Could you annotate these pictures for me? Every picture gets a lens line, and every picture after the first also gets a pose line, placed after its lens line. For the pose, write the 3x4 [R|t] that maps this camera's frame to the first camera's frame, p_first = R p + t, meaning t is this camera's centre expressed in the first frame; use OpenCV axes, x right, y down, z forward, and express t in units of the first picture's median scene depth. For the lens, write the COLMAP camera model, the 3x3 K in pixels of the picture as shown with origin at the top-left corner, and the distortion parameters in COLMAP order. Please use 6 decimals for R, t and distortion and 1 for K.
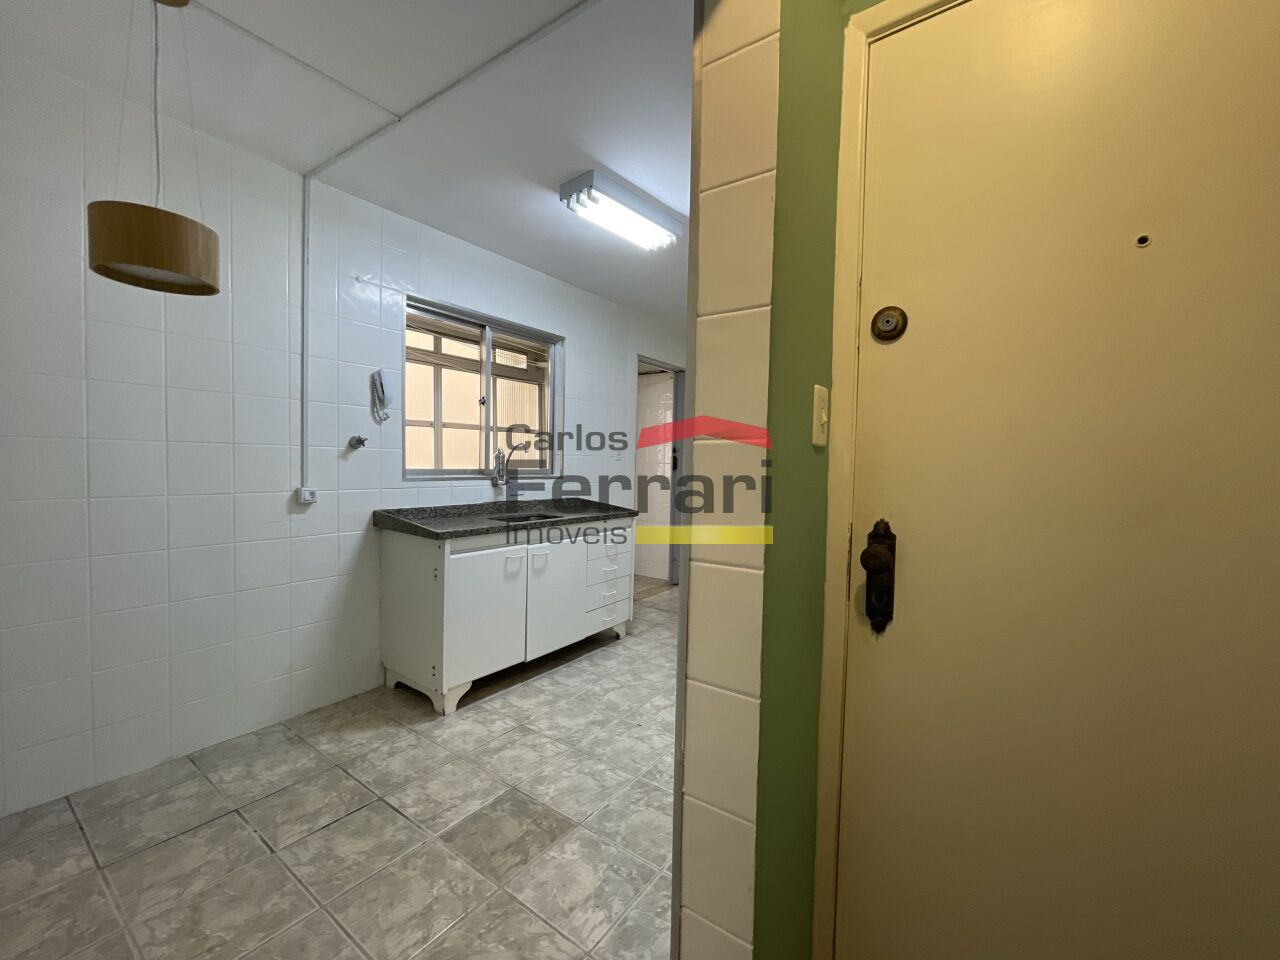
lens RADIAL K [[521.9, 0, 640.6], [0, 521.9, 484.3], [0, 0, 1]] dist [0.004409, 0.000158]
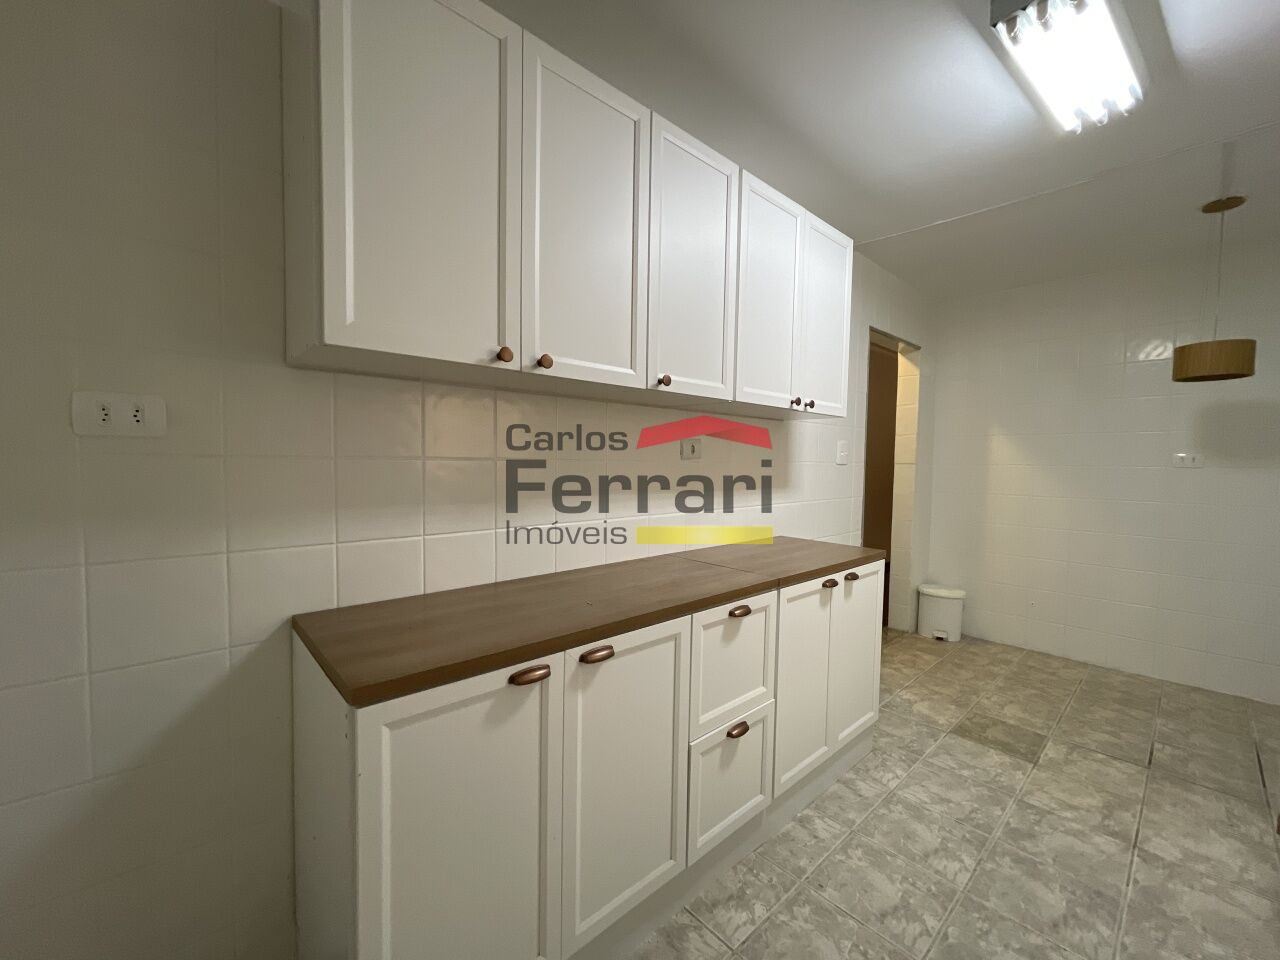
lens RADIAL K [[521.9, 0, 640.2], [0, 521.9, 480.5], [0, 0, 1]] dist [0.004409, 0.000158]
pose [[-0.978662, -0.050538, 0.199164, 0.326979], [-0.032842, 0.995293, 0.091174, -0.090637], [-0.202834, 0.082688, -0.975716, 1.811150]]
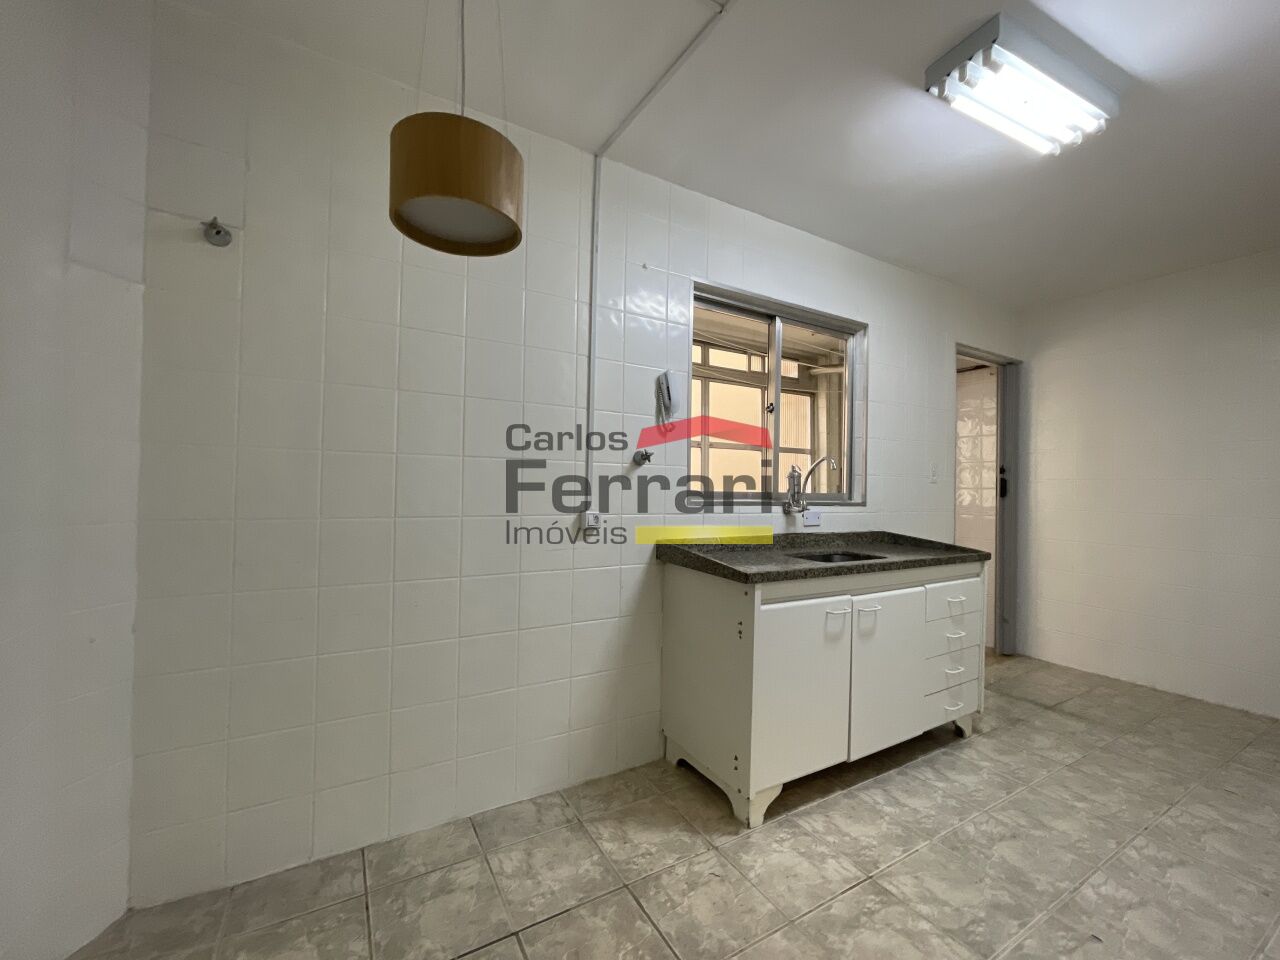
lens RADIAL K [[521.9, 0, 643.3], [0, 521.9, 485.6], [0, 0, 1]] dist [0.004409, 0.000158]
pose [[0.915698, -0.009372, -0.401758, -0.219946], [-0.014426, 0.998317, -0.056169, 0.011630], [0.401608, 0.057230, 0.914022, 0.258880]]
